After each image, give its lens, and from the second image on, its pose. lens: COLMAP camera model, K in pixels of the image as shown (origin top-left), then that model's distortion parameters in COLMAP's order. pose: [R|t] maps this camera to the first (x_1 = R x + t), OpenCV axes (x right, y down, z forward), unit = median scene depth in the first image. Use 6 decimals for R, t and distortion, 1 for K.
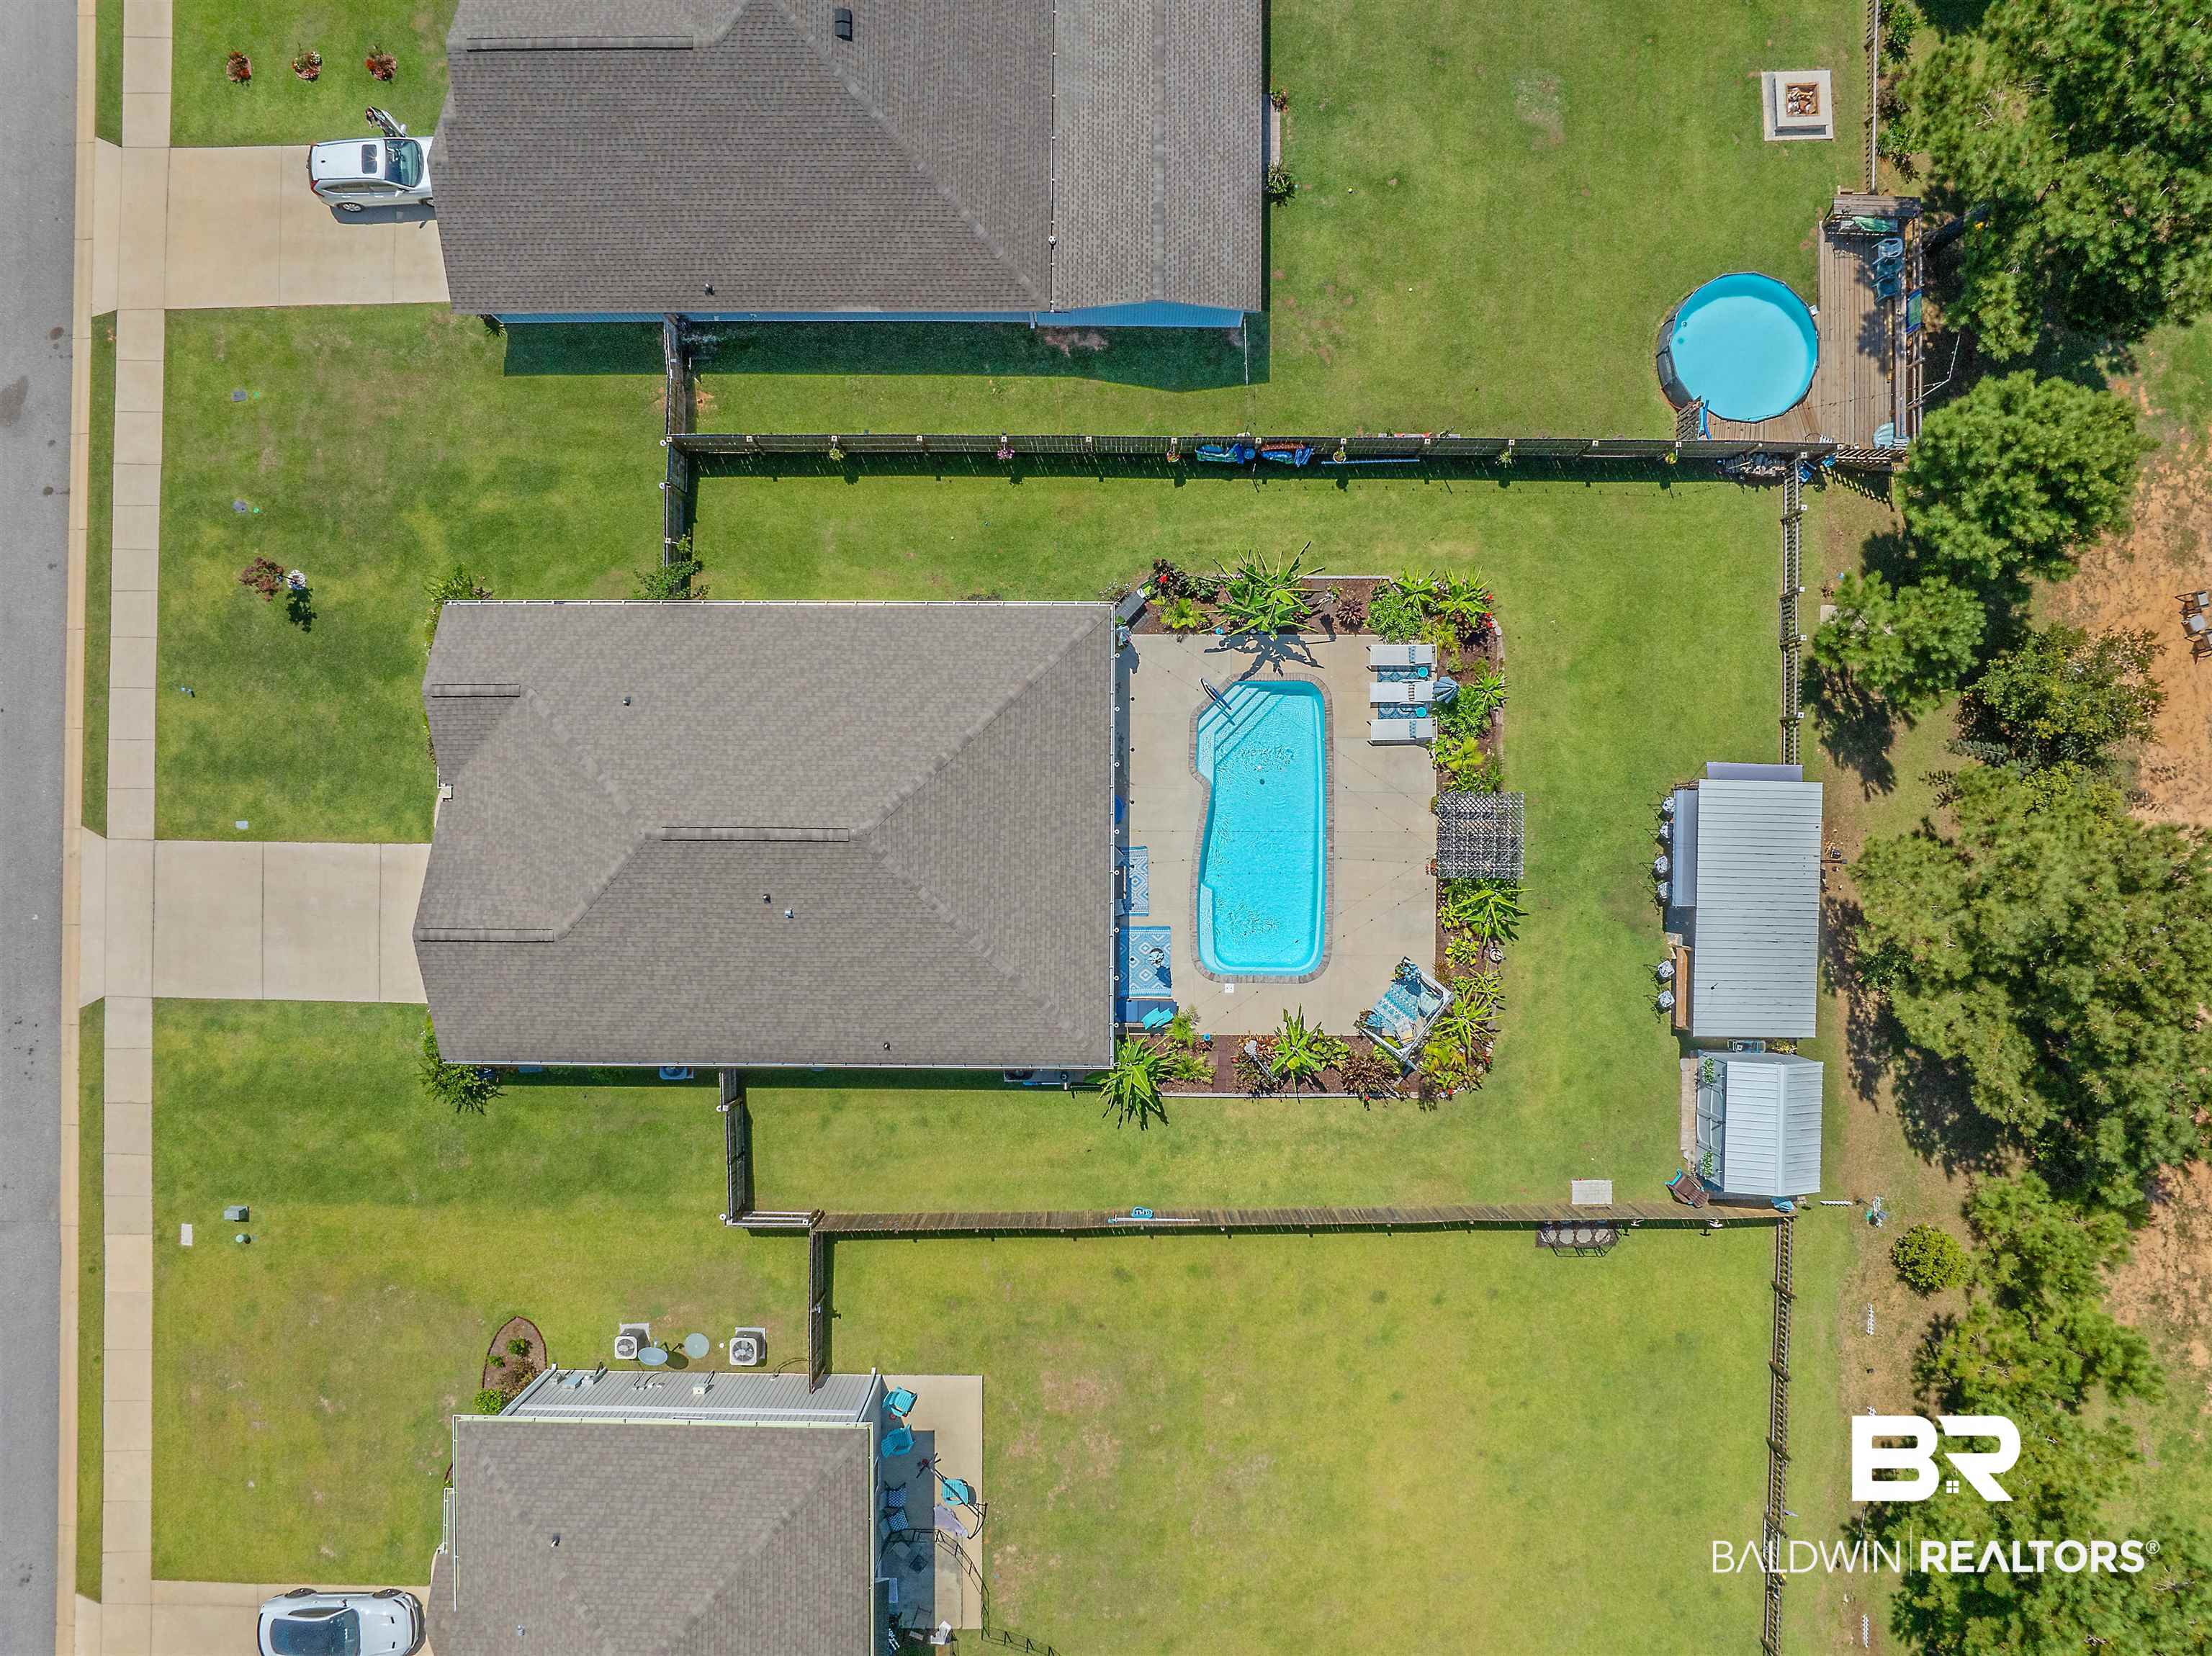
lens RADIAL K [[1550.2, 0, 1112.1], [0, 1550.2, 820.1], [0, 0, 1]] dist [-0.042482, -0.000707]
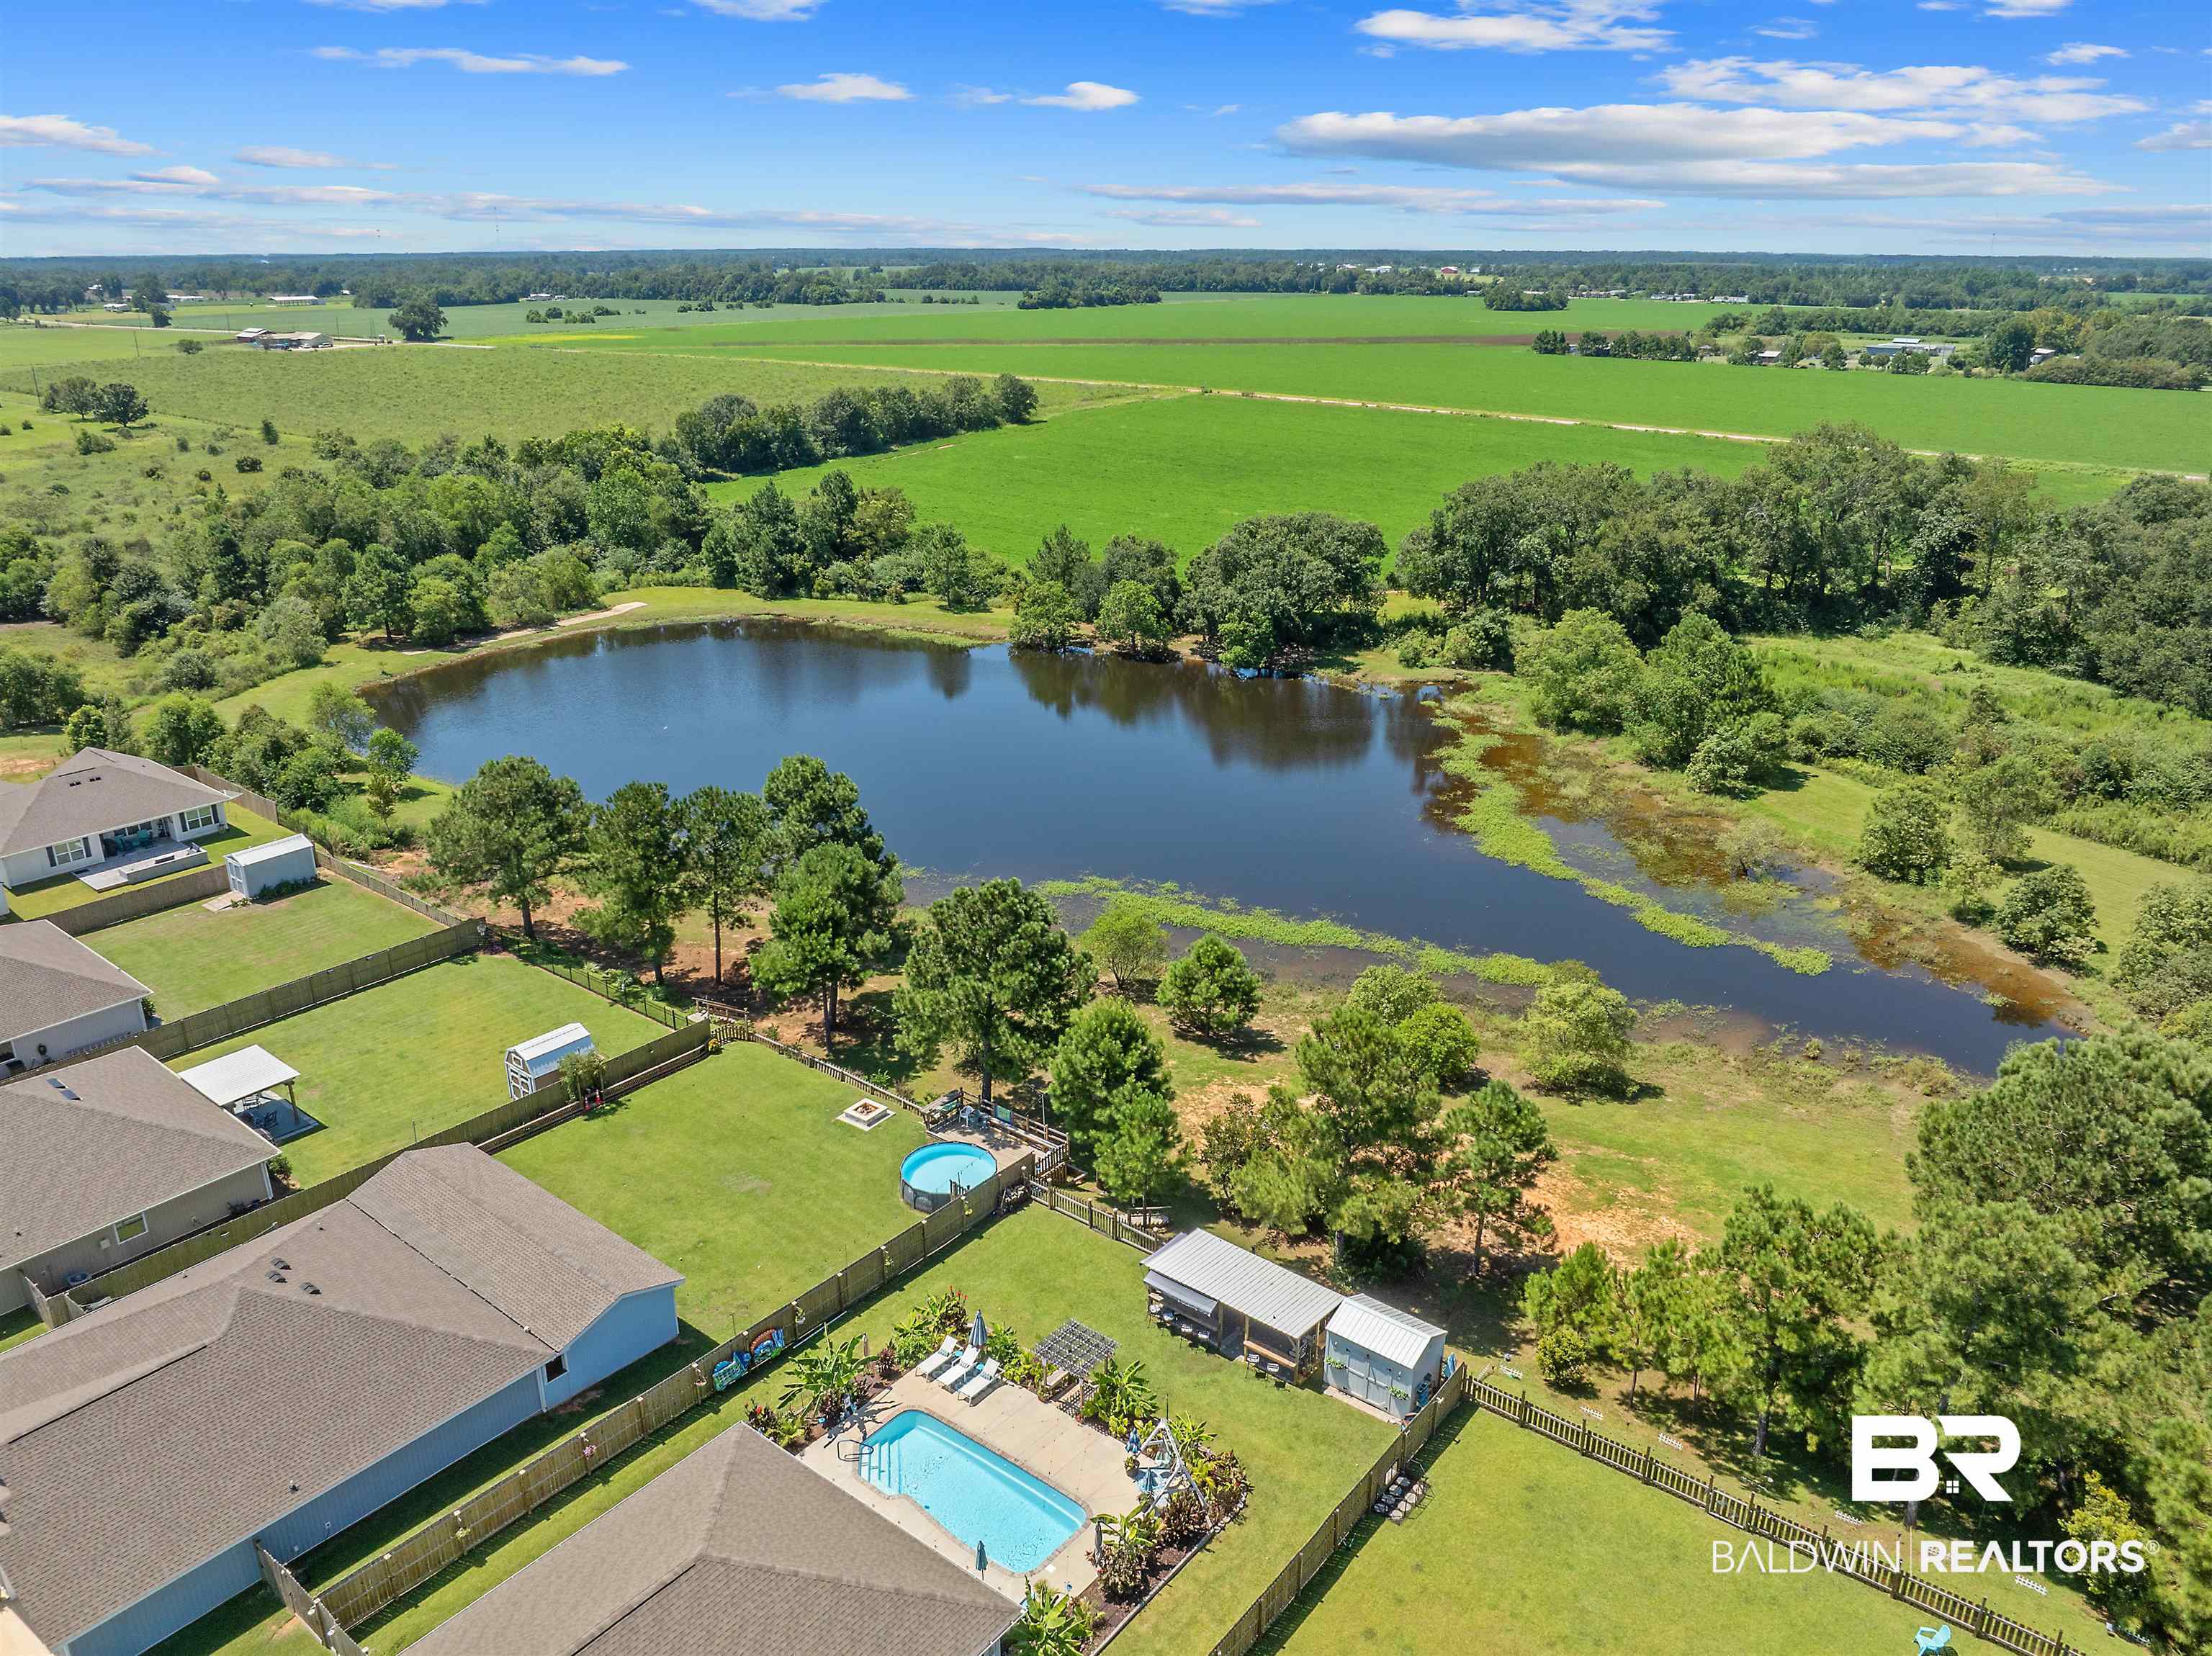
lens RADIAL K [[1529.8, 0, 1106.0], [0, 1529.8, 828.0], [0, 0, 1]] dist [-0.046221, 0.004366]
pose [[0.612921, -0.261088, 0.745762, -0.556487], [0.789469, 0.241377, -0.564337, 0.611588], [-0.032669, 0.934650, 0.354066, 0.128541]]
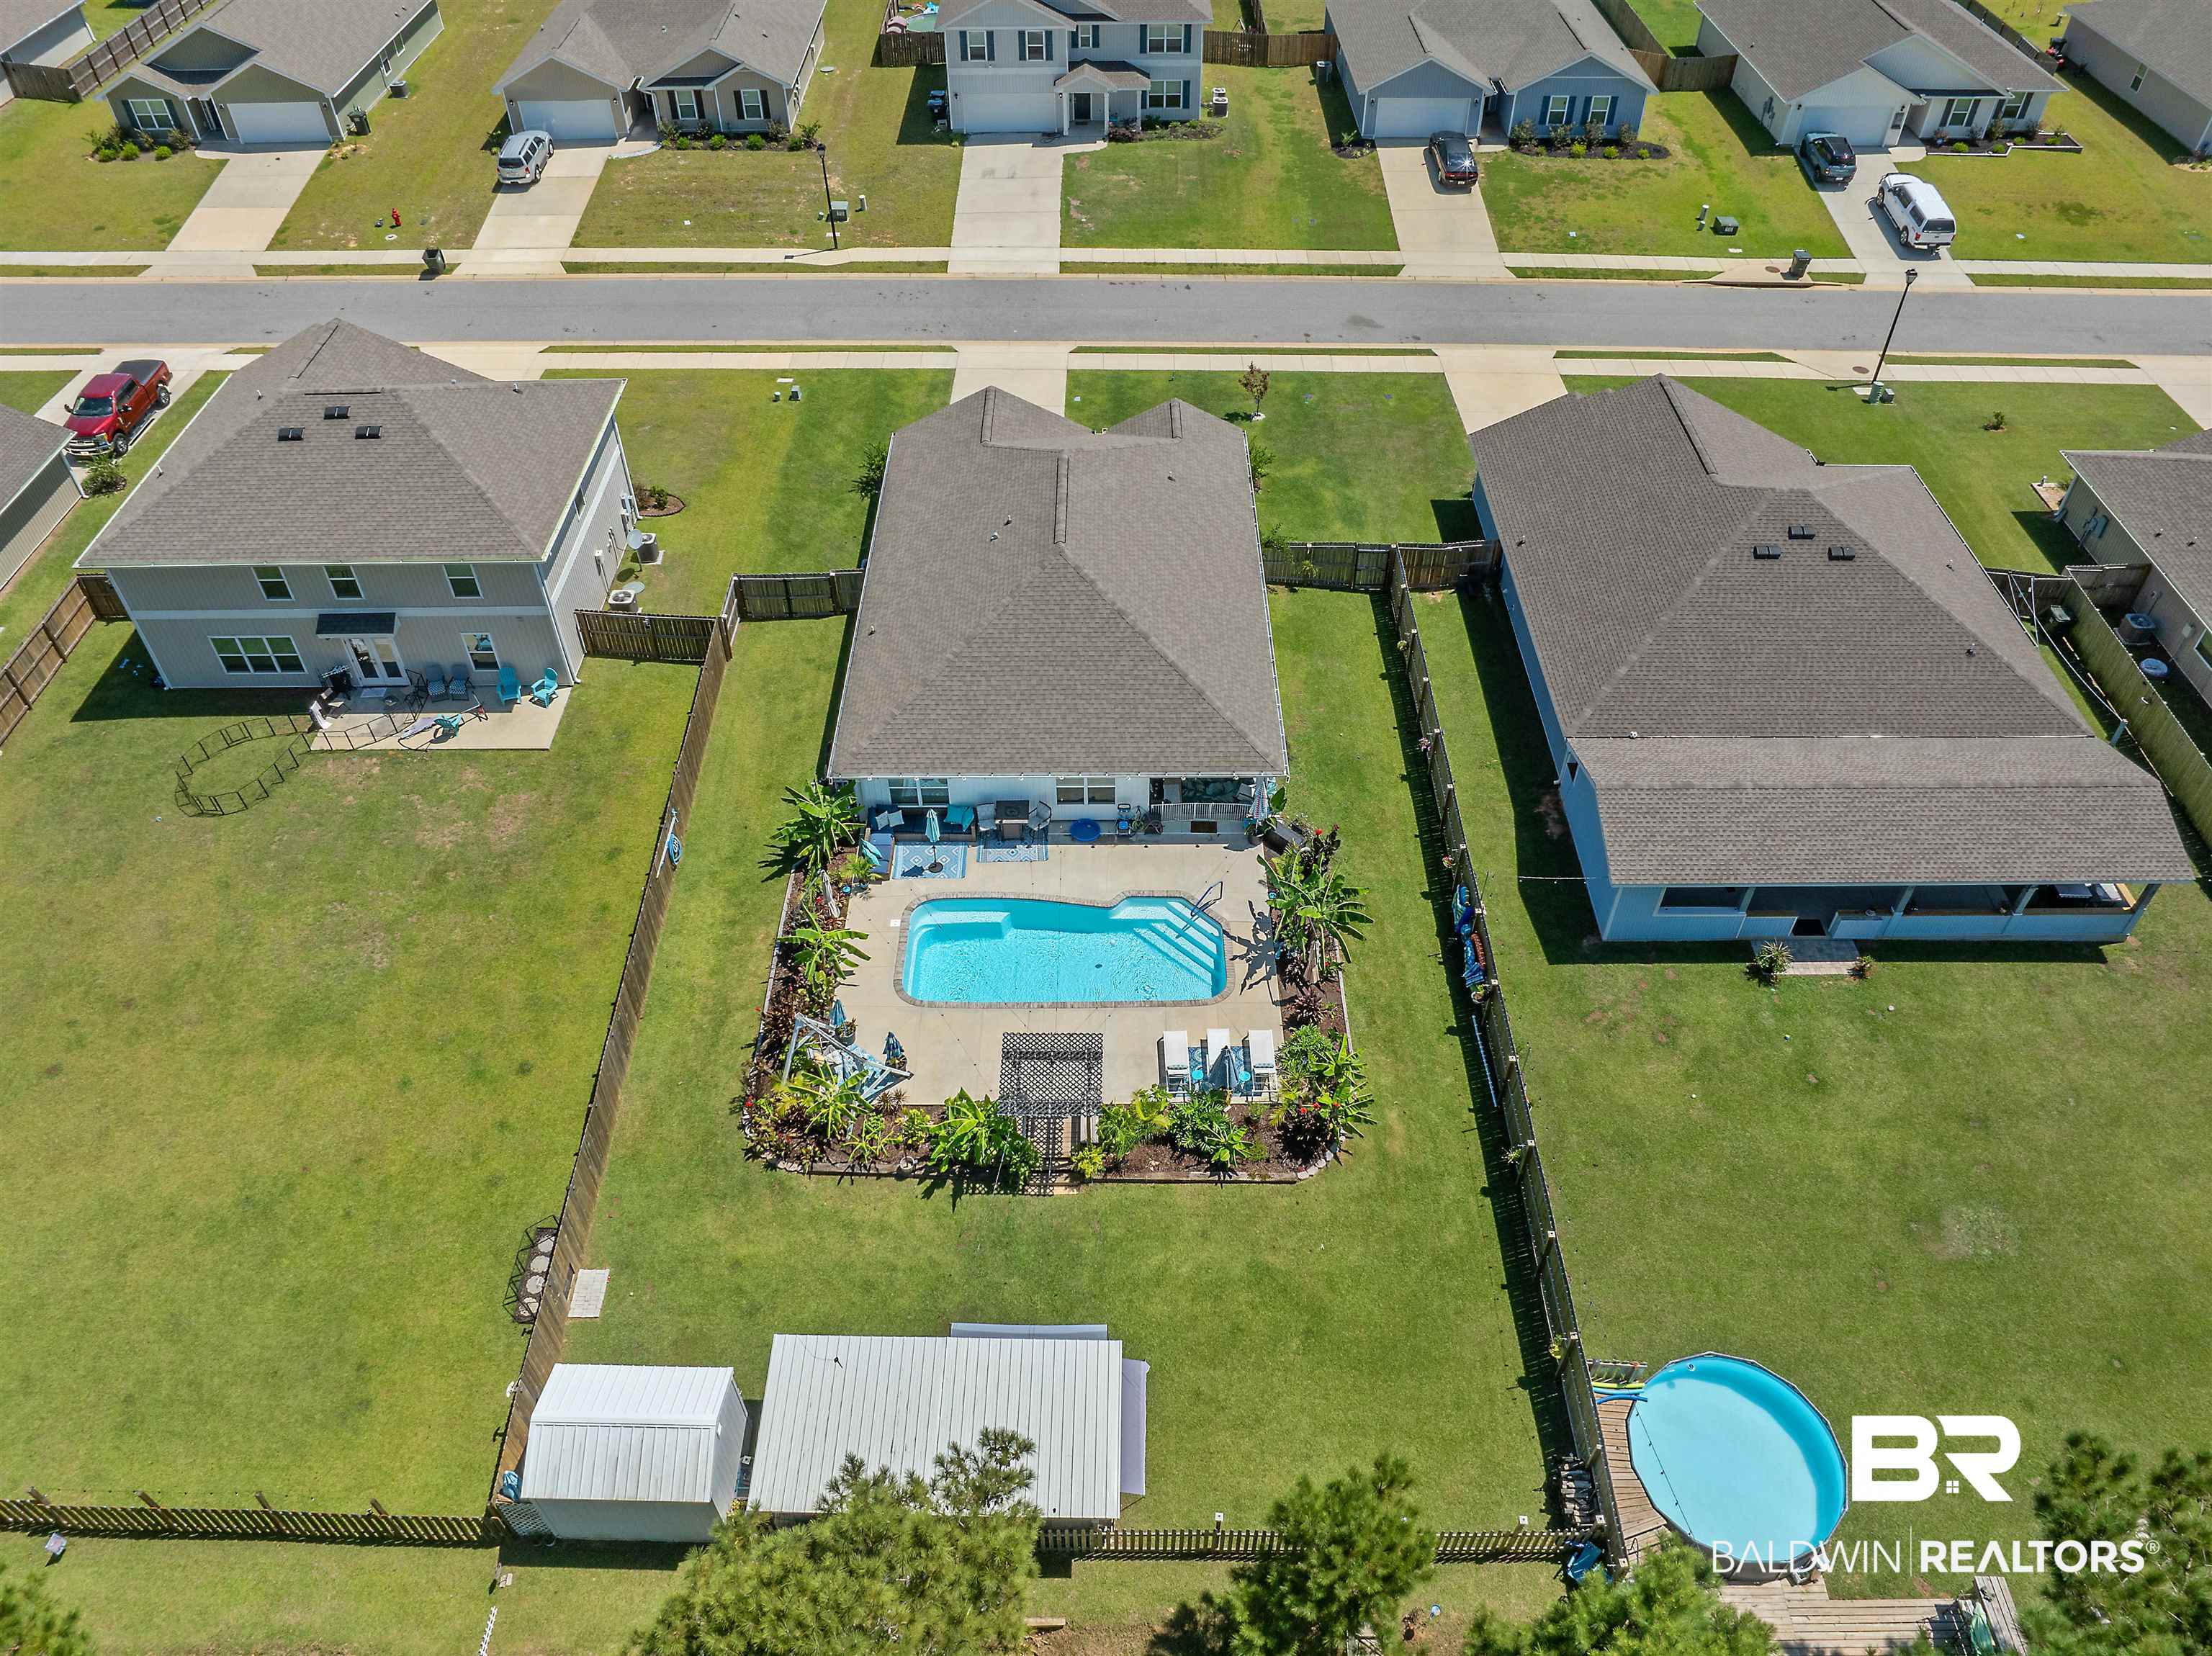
lens RADIAL K [[1550.2, 0, 1112.1], [0, 1550.2, 820.1], [0, 0, 1]] dist [-0.042482, -0.000707]
pose [[0.008601, 0.704909, -0.709246, 0.699609], [-0.999946, 0.010247, -0.001942, -0.022013], [0.005899, 0.709224, 0.704958, 0.292401]]
